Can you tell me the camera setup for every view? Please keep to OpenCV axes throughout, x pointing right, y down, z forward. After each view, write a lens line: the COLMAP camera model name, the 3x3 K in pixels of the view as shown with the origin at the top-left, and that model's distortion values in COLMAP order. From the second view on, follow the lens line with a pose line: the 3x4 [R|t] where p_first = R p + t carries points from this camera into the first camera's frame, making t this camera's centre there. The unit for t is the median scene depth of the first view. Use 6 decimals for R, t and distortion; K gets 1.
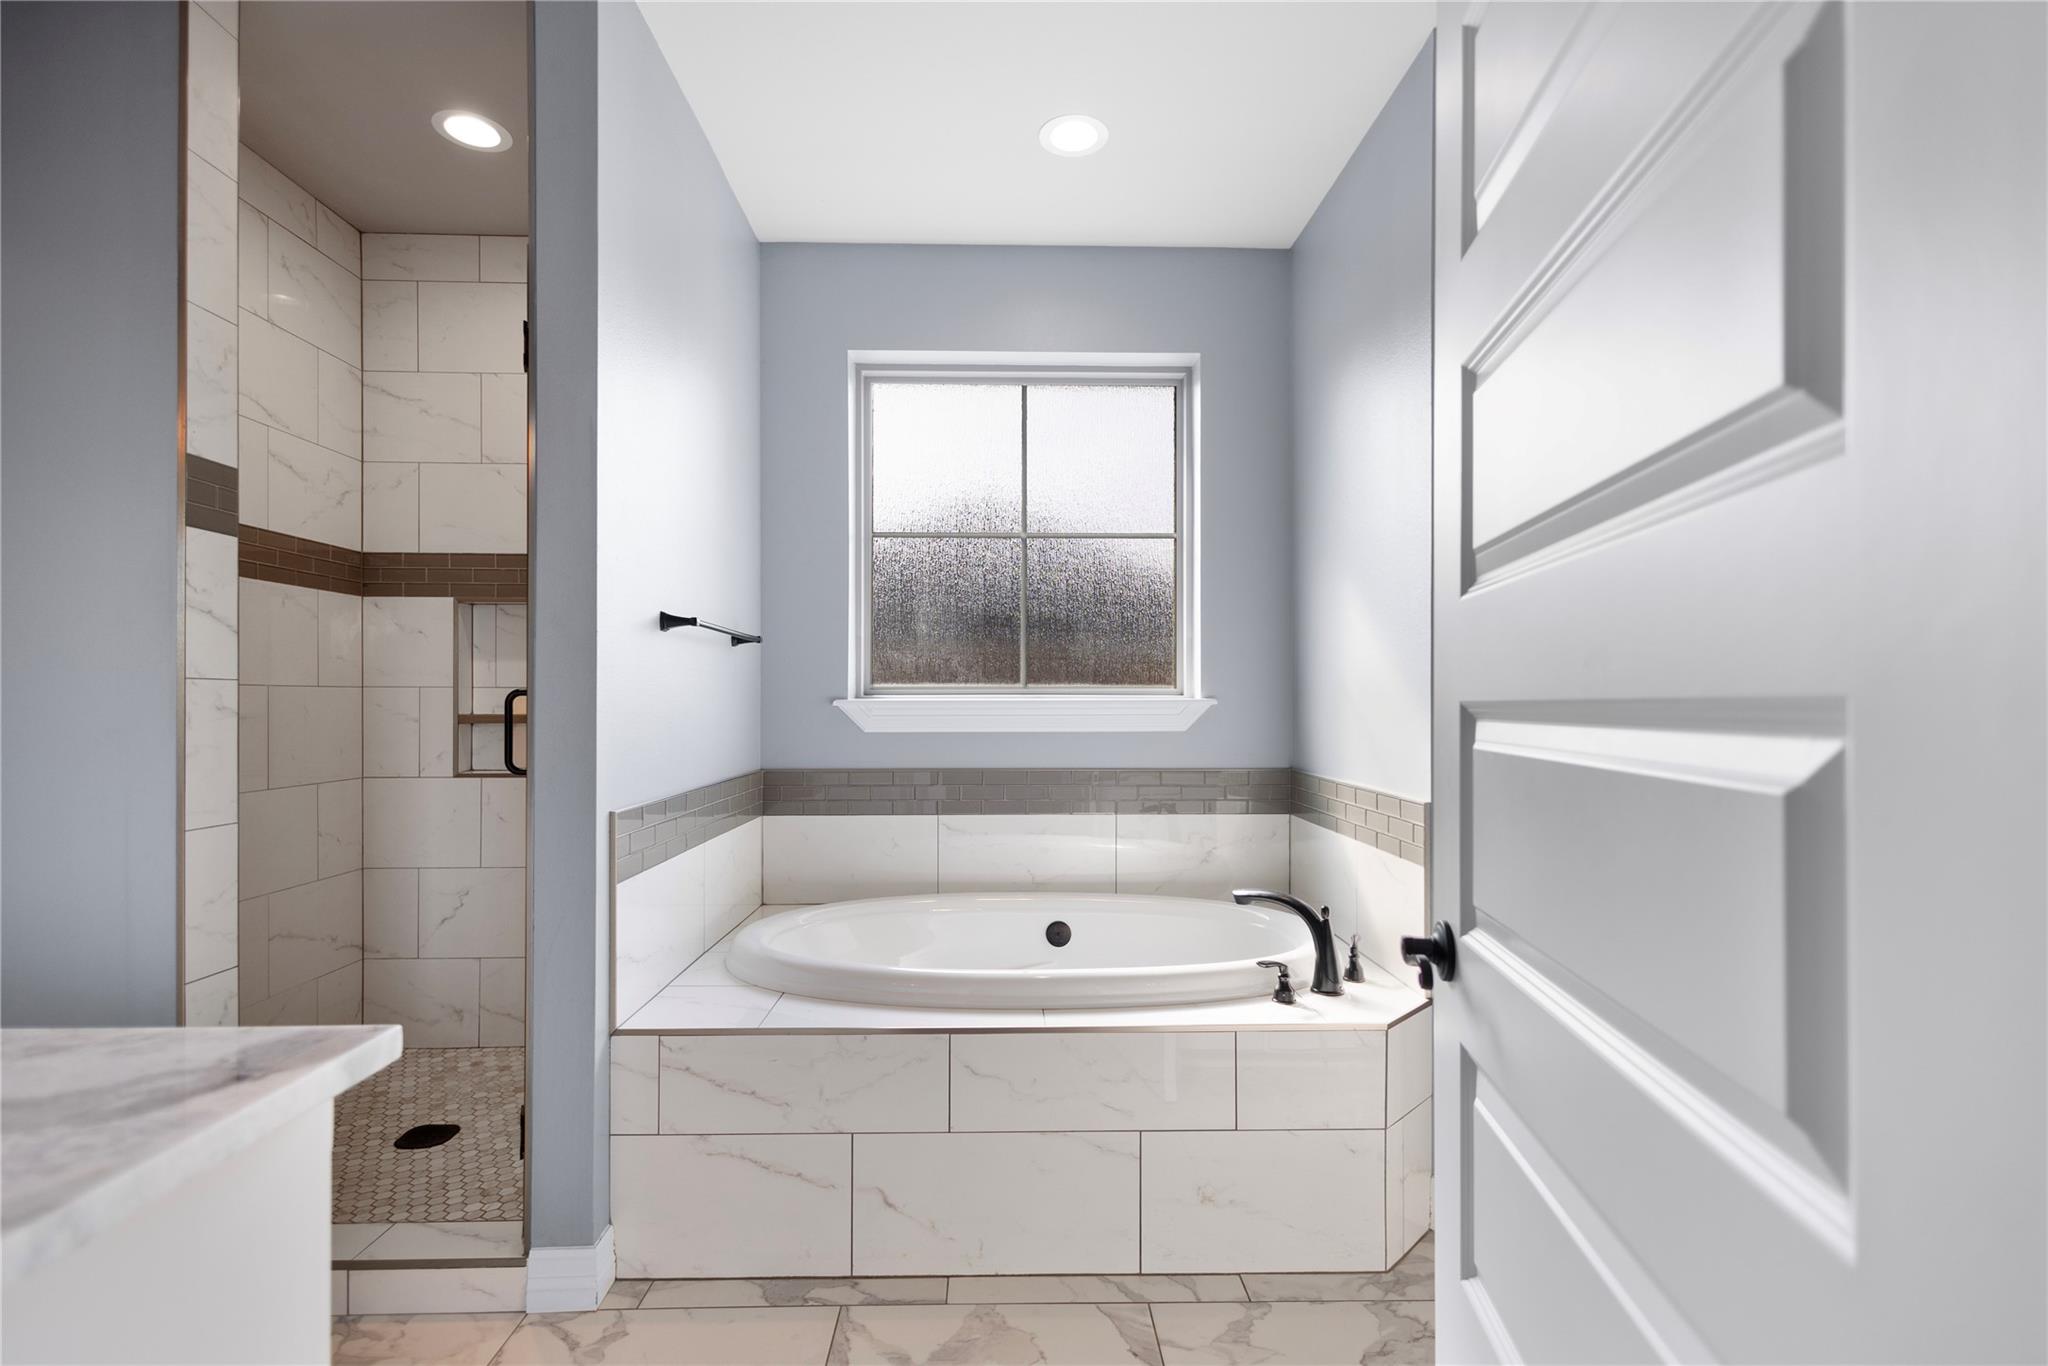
lens RADIAL K [[978.6, 0, 1024.9], [0, 978.6, 683.1], [0, 0, 1]] dist [-0.001410, 0.000177]
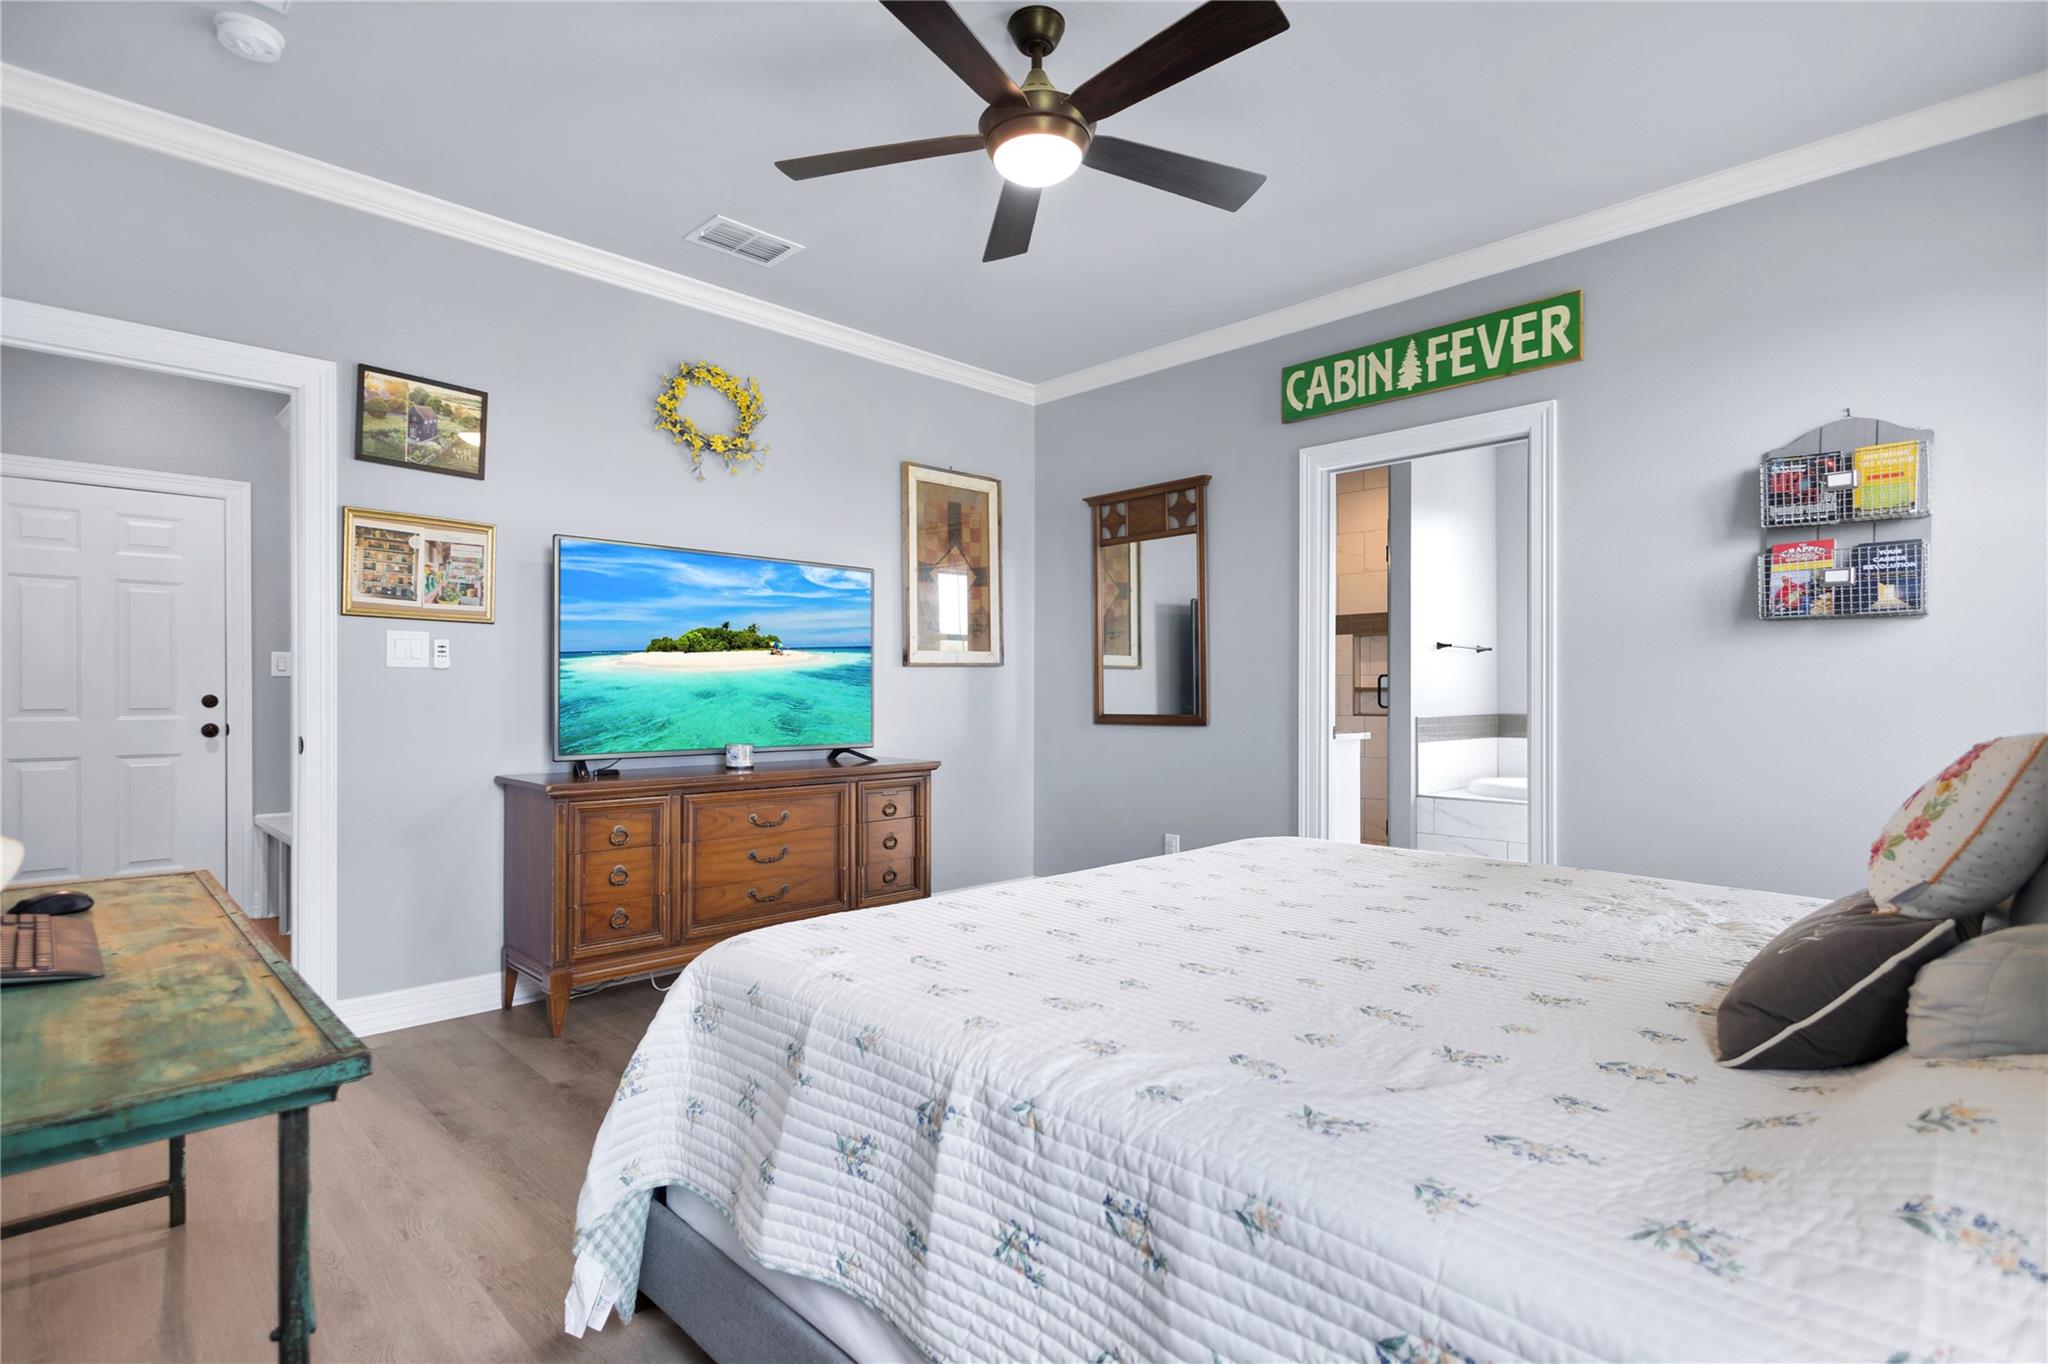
lens RADIAL K [[978.6, 0, 1023.9], [0, 978.6, 677.6], [0, 0, 1]] dist [-0.001410, 0.000177]
pose [[0.682844, -0.017641, -0.730351, 0.520885], [0.017189, 0.999820, -0.008078, 0.014914], [0.730362, -0.007038, 0.683024, -1.057796]]
